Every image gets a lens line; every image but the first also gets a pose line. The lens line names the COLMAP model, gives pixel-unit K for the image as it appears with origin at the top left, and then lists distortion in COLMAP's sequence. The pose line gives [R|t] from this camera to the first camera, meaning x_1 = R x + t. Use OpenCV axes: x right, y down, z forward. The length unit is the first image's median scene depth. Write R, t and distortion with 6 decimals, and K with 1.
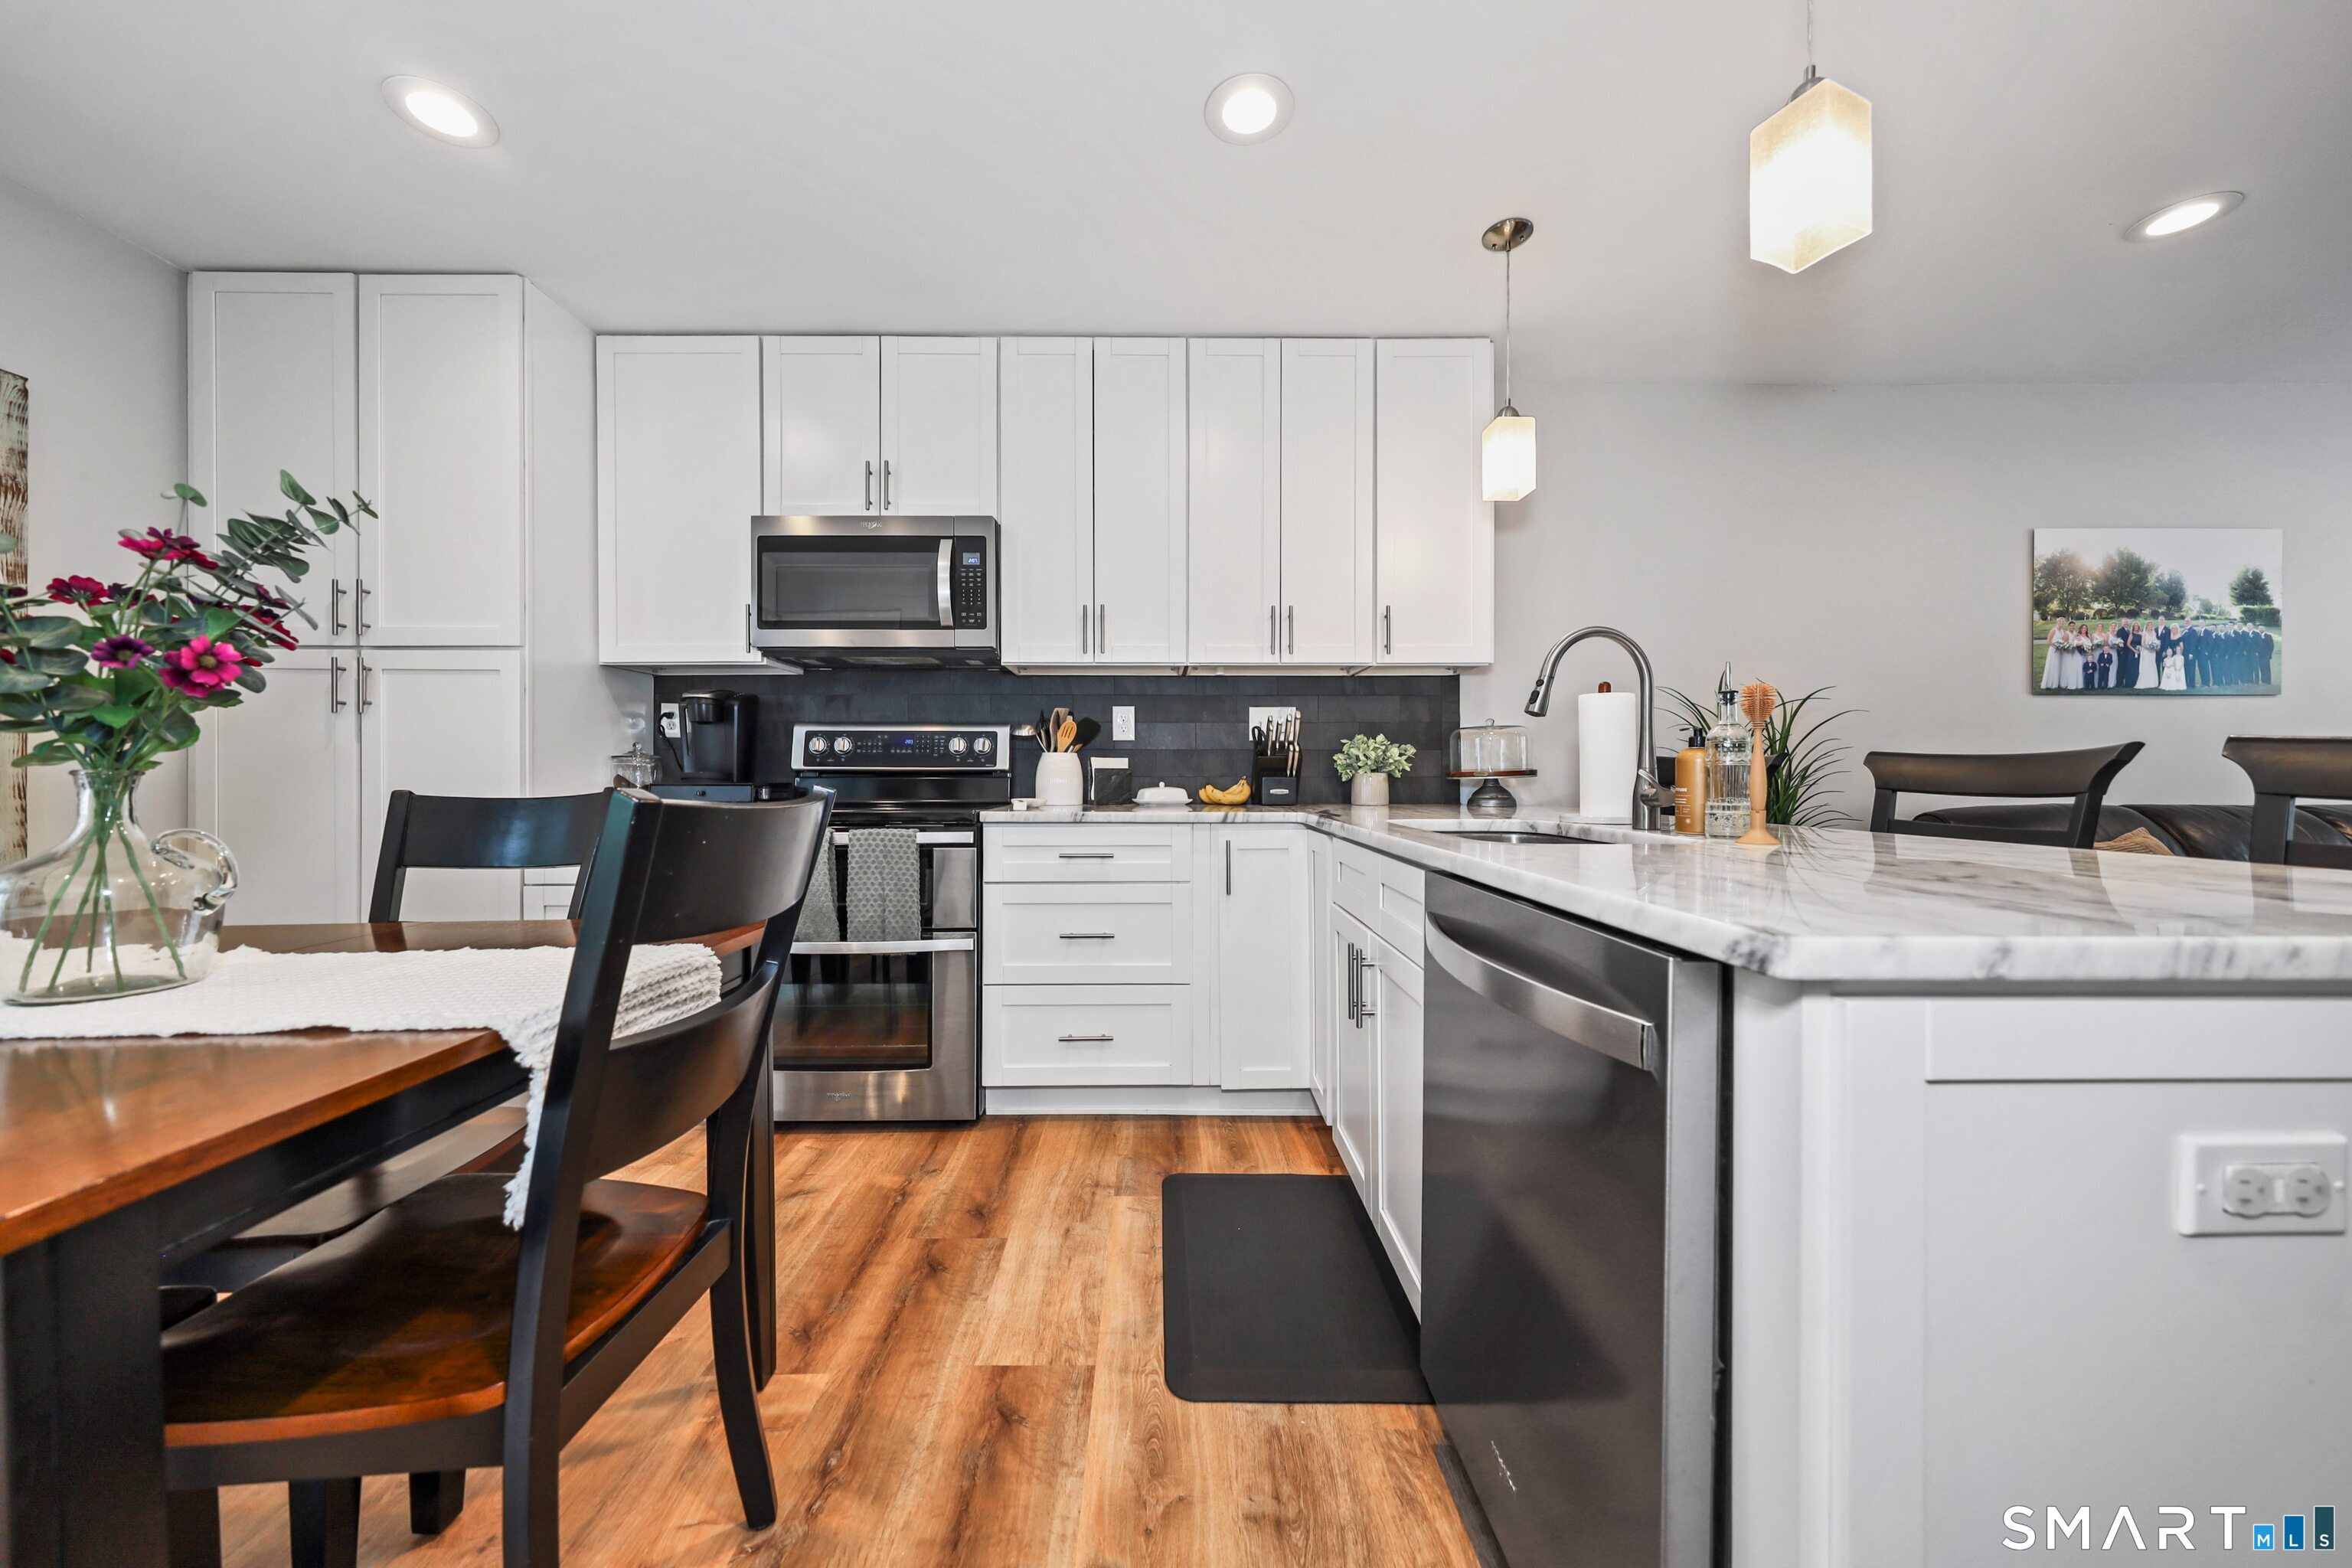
lens RADIAL K [[822.6, 0, 1166.0], [0, 822.6, 775.6], [0, 0, 1]] dist [0.001071, -0.000112]
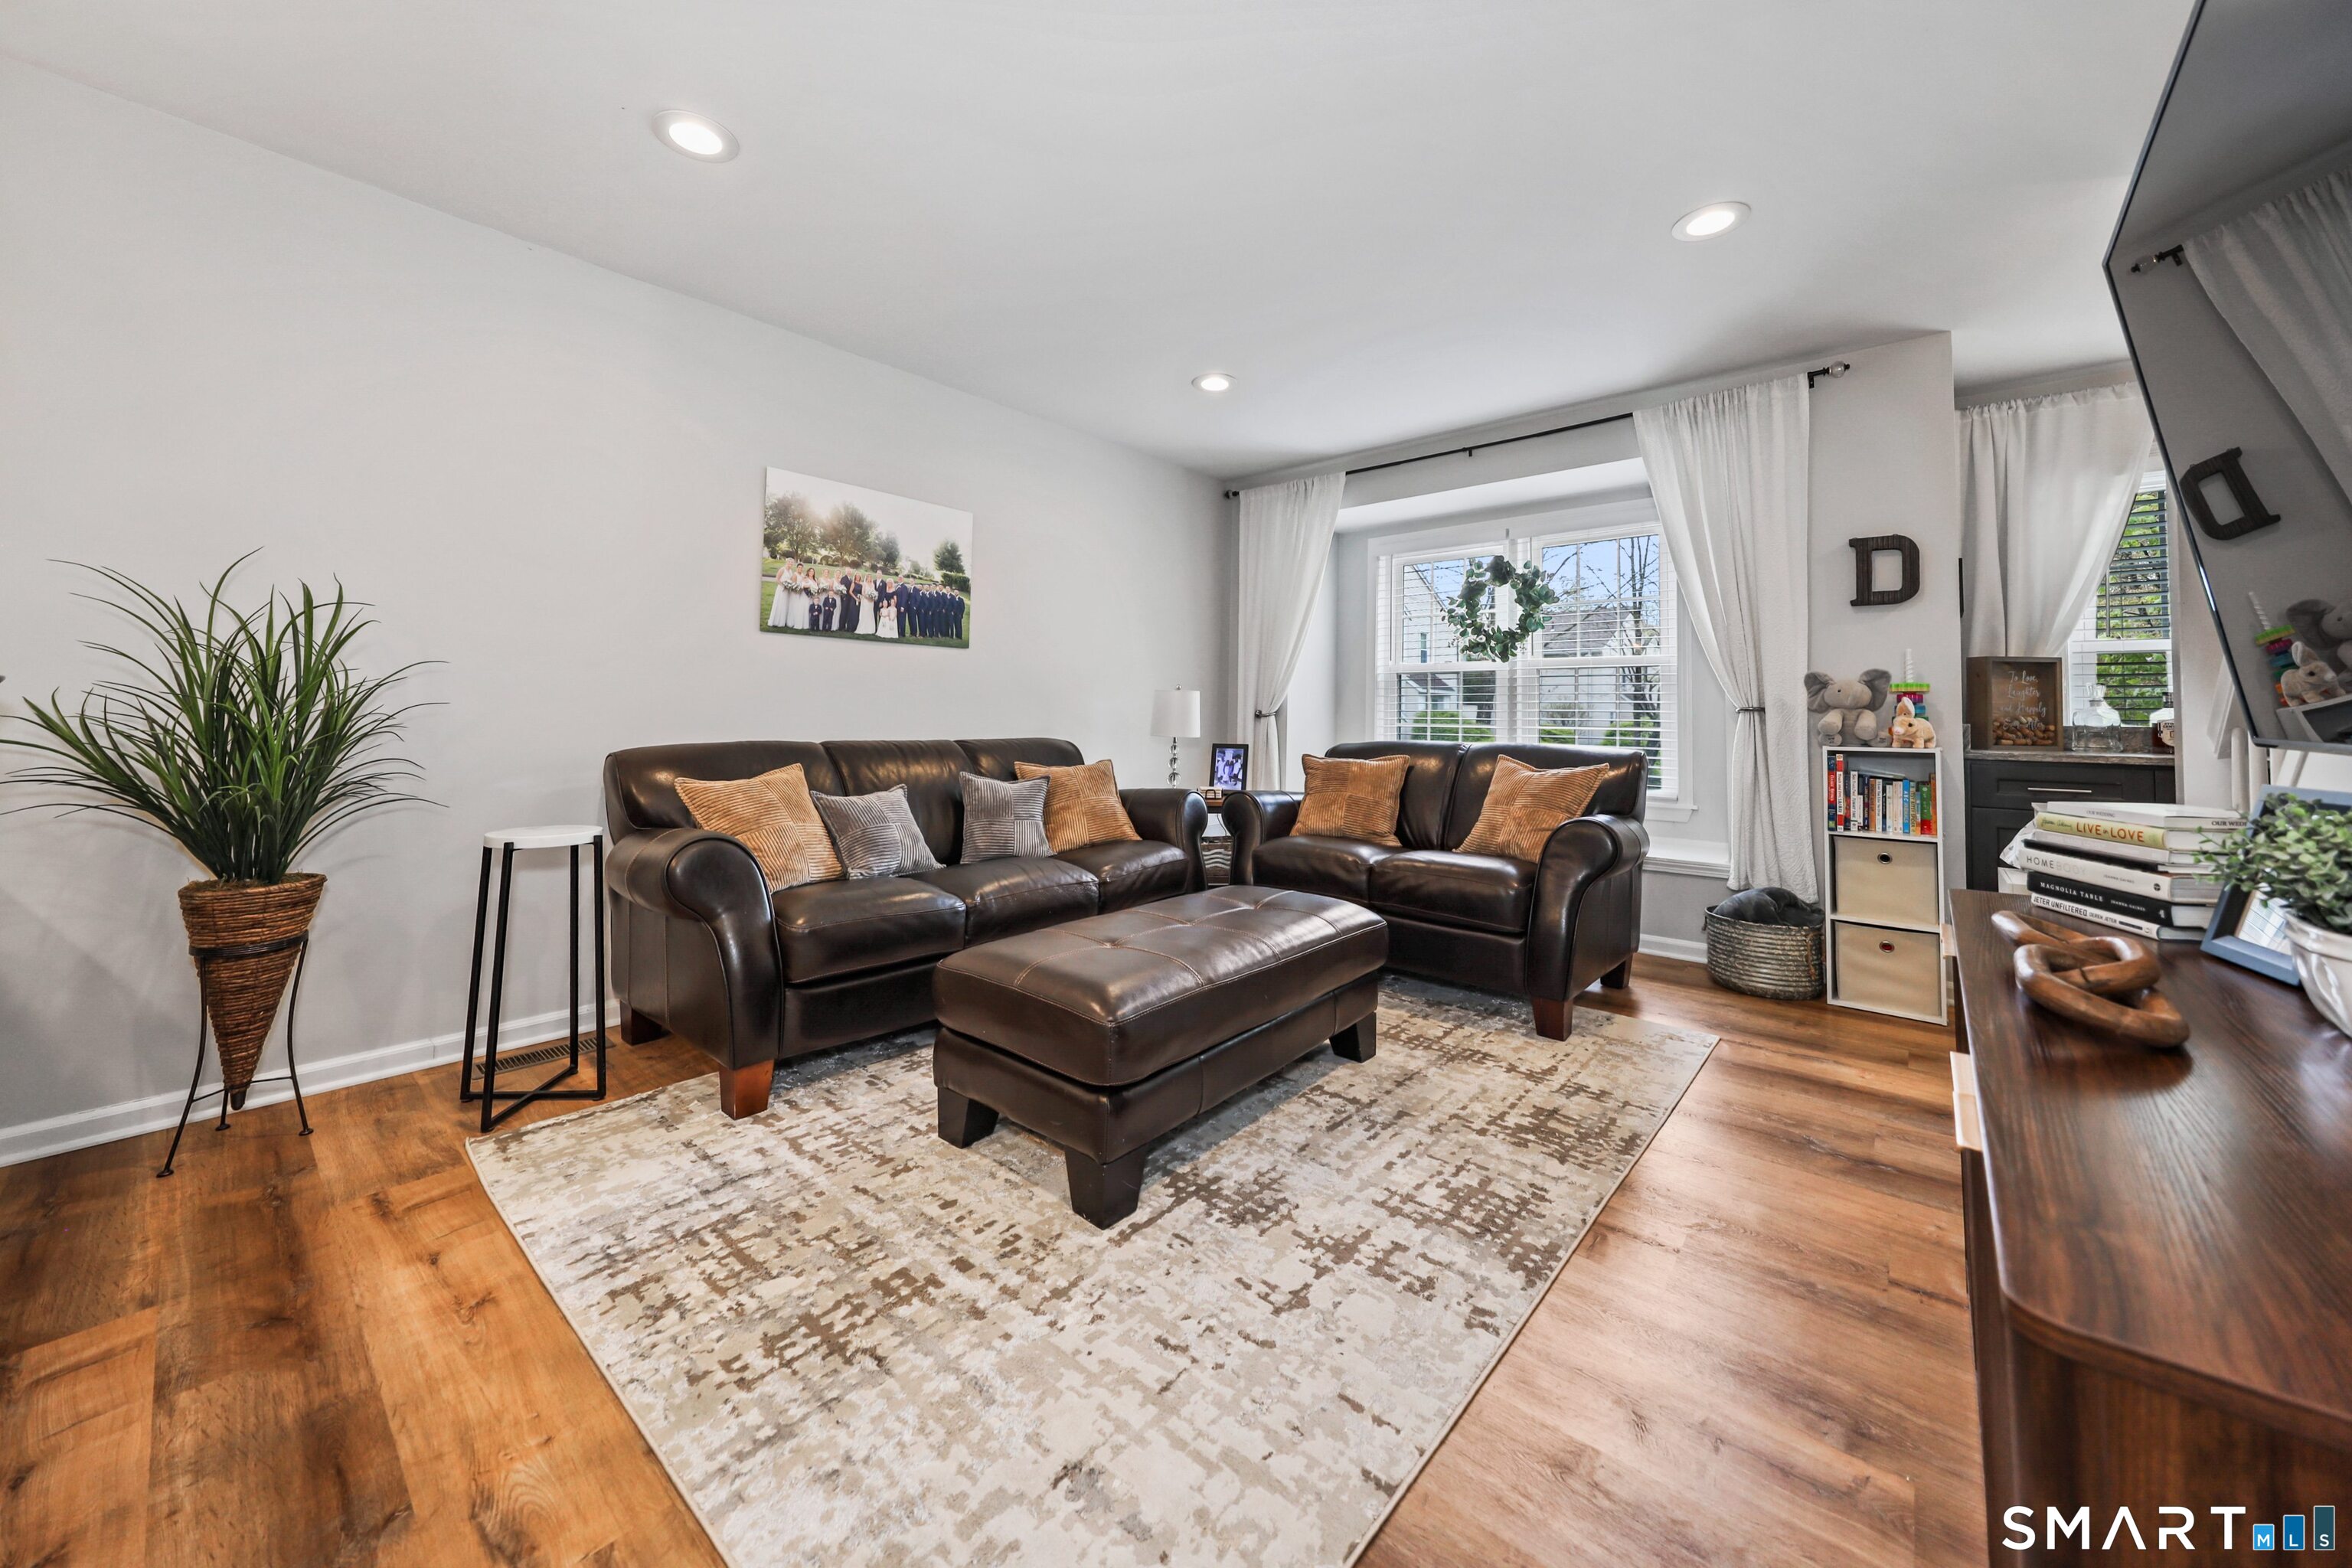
lens RADIAL K [[853.1, 0, 1154.1], [0, 853.1, 683.6], [0, 0, 1]] dist [0.002343, 0.000197]
pose [[0.673286, 0.039042, 0.738350, 0.651254], [-0.012043, 0.999052, -0.041845, 0.002115], [-0.739284, 0.019281, 0.673118, -0.044167]]
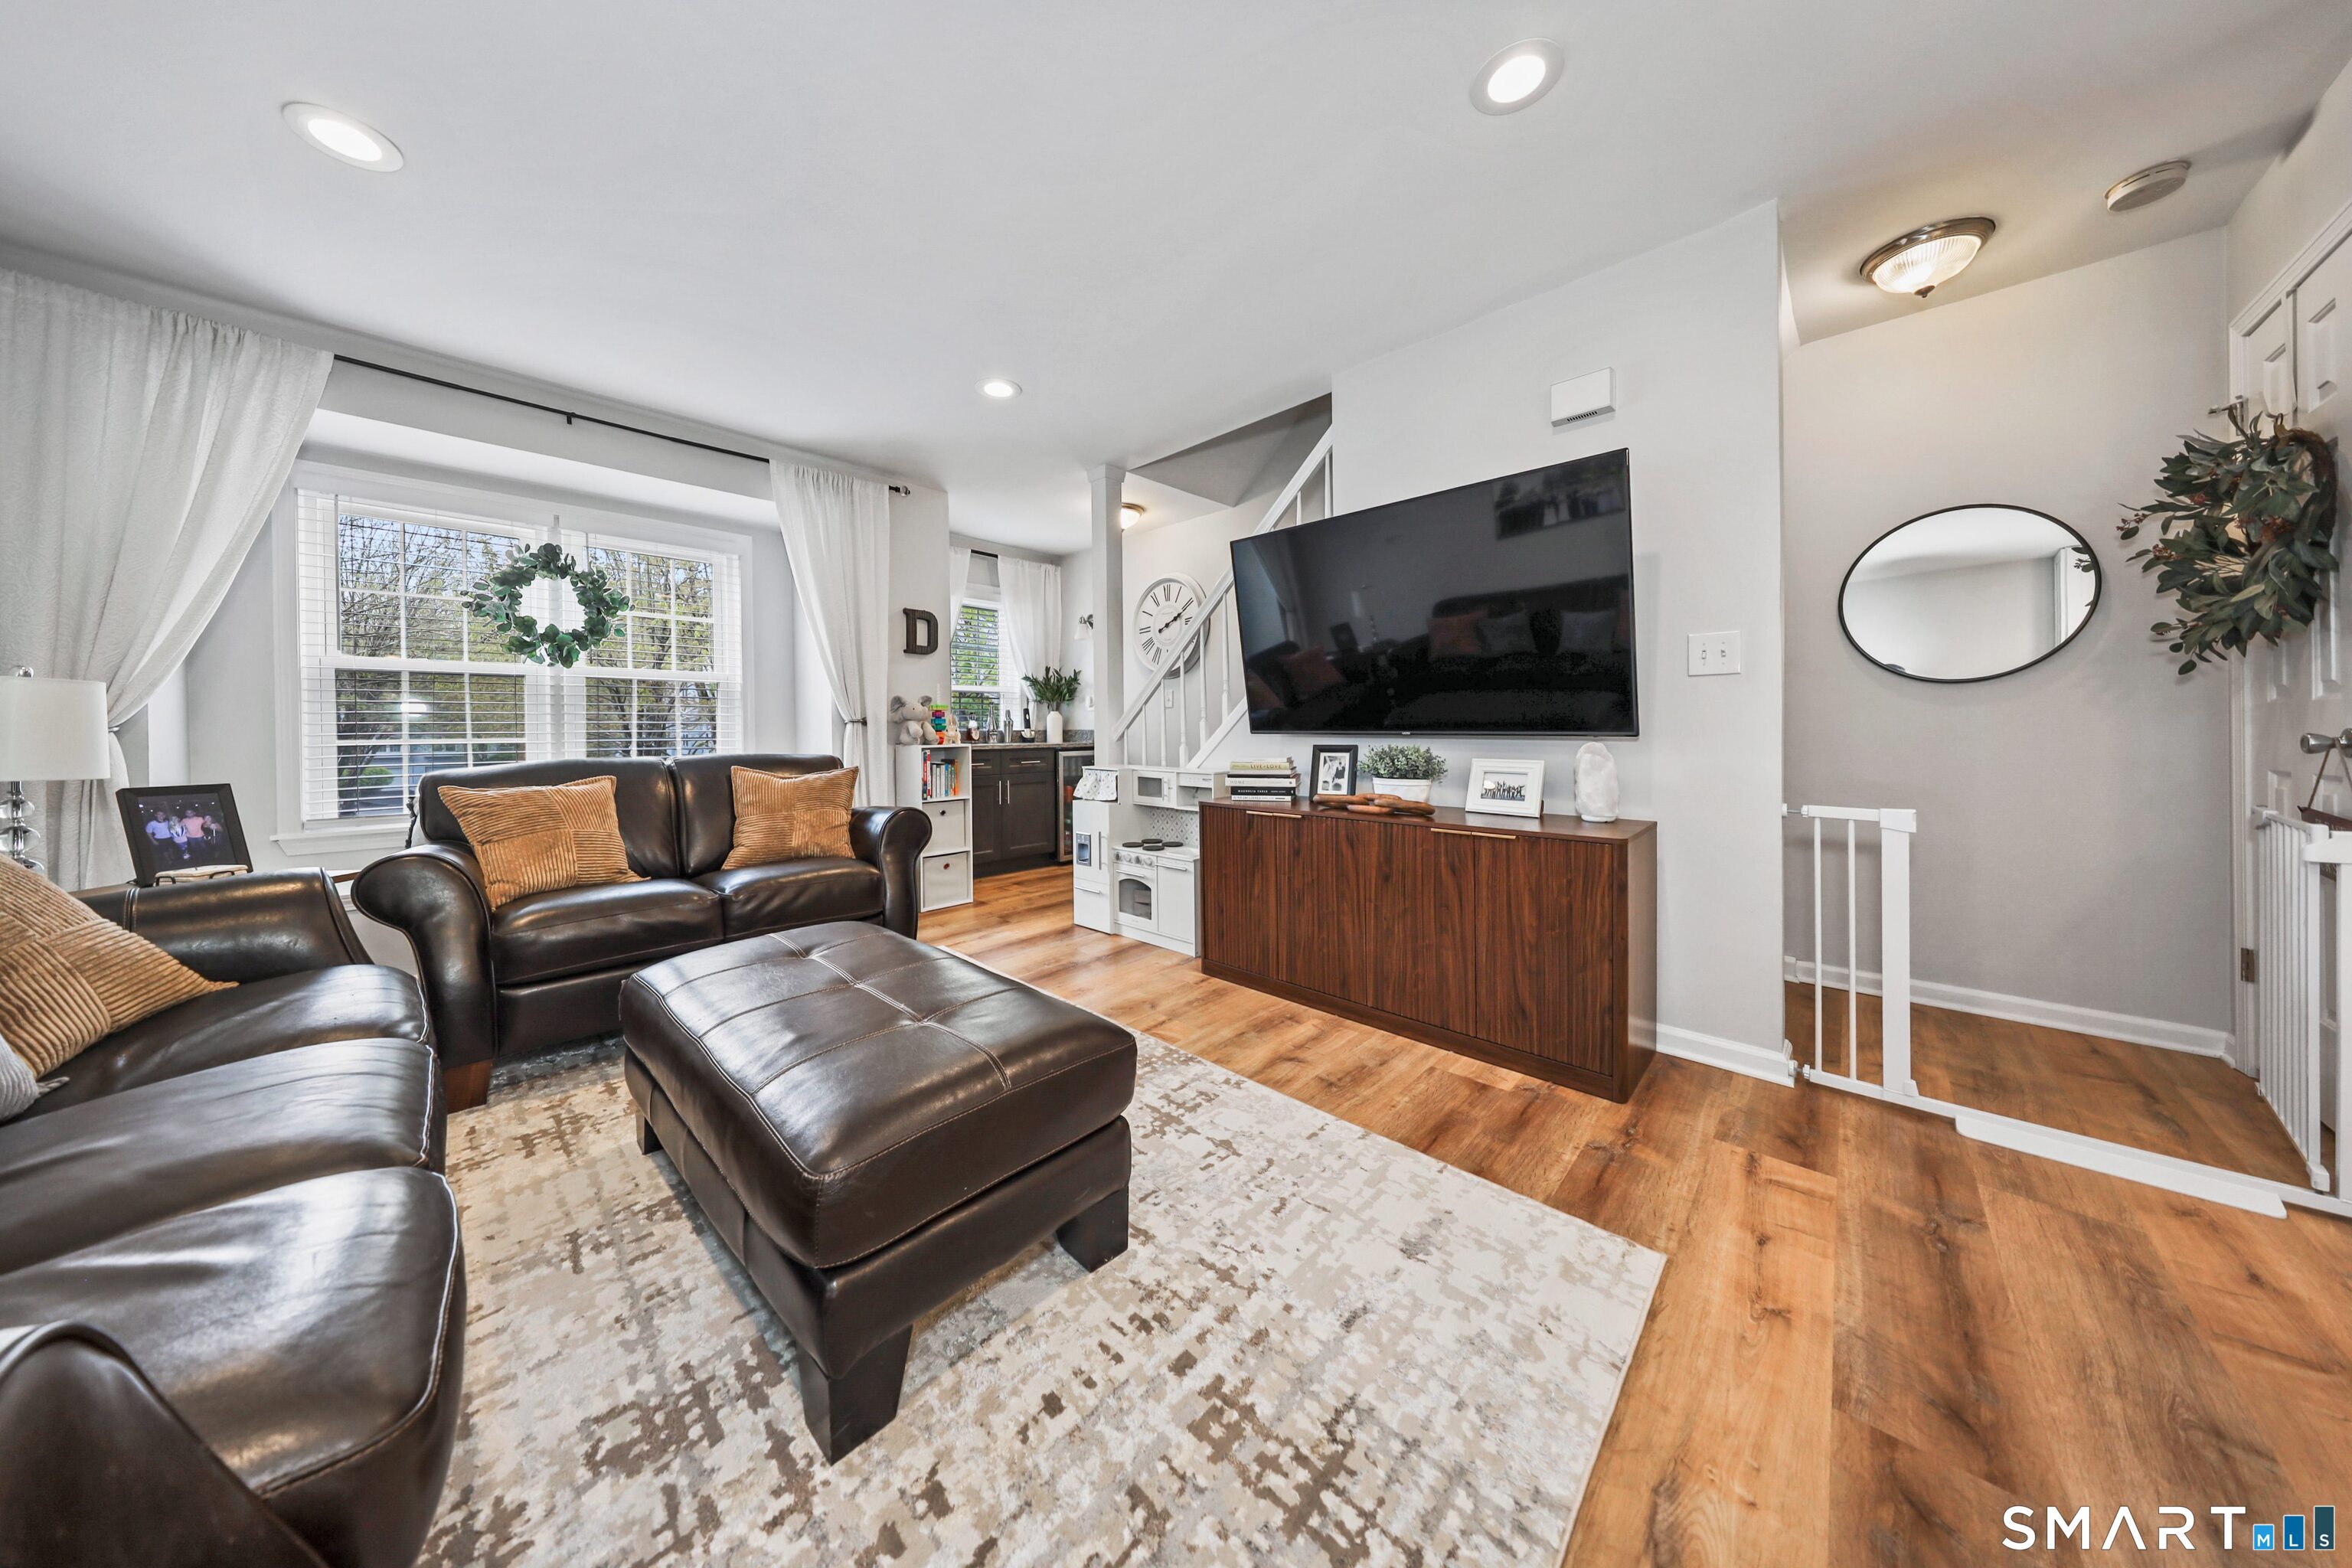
lens RADIAL K [[717.8, 0, 1174.8], [0, 717.8, 739.1], [0, 0, 1]] dist [0.004784, -0.000100]
pose [[-0.717563, -0.002083, 0.696490, 0.712277], [0.010458, 0.999851, 0.013765, 0.000445], [-0.696415, 0.017161, -0.717434, 0.702387]]
